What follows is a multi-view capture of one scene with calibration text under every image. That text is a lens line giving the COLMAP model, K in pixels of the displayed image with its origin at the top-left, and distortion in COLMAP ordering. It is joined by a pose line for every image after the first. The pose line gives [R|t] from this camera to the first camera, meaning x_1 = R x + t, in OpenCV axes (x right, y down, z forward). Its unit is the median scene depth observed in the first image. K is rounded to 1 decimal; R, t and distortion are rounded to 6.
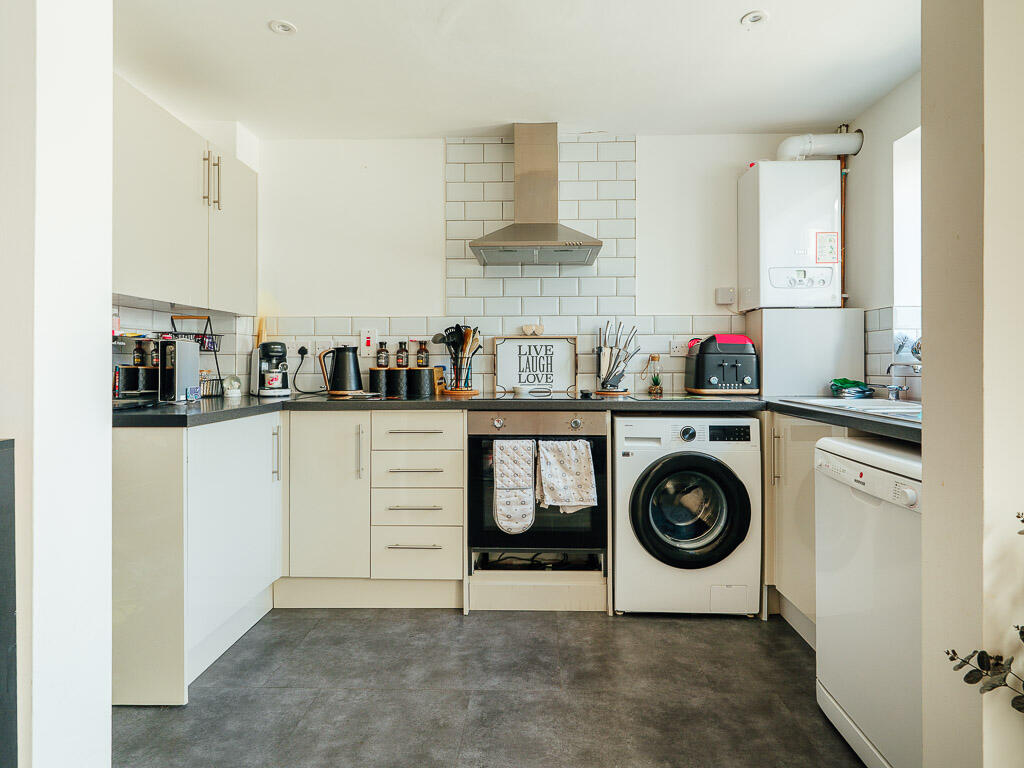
lens RADIAL K [[572.7, 0, 514.0], [0, 572.7, 360.4], [0, 0, 1]] dist [0.004514, 0.000082]
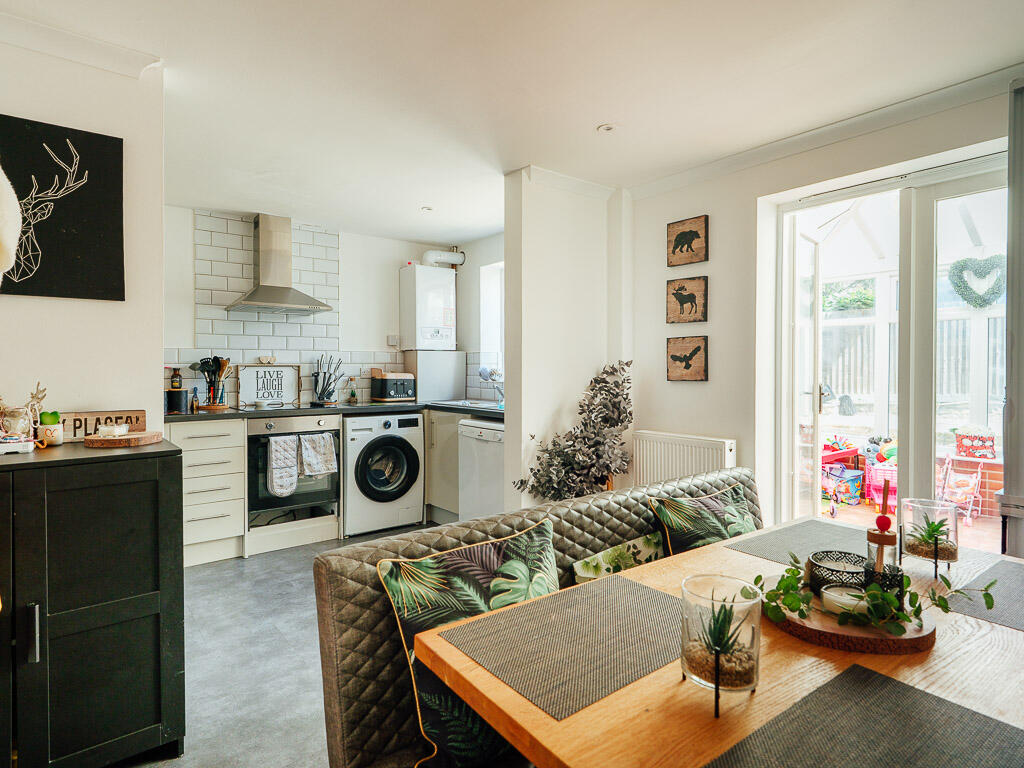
lens RADIAL K [[552.4, 0, 512.4], [0, 552.4, 372.1], [0, 0, 1]] dist [-0.000533, -0.000238]
pose [[0.767567, -0.004036, 0.640956, -0.410116], [-0.001669, 0.999964, 0.008296, -0.039781], [-0.640966, -0.007437, 0.767533, -0.455515]]
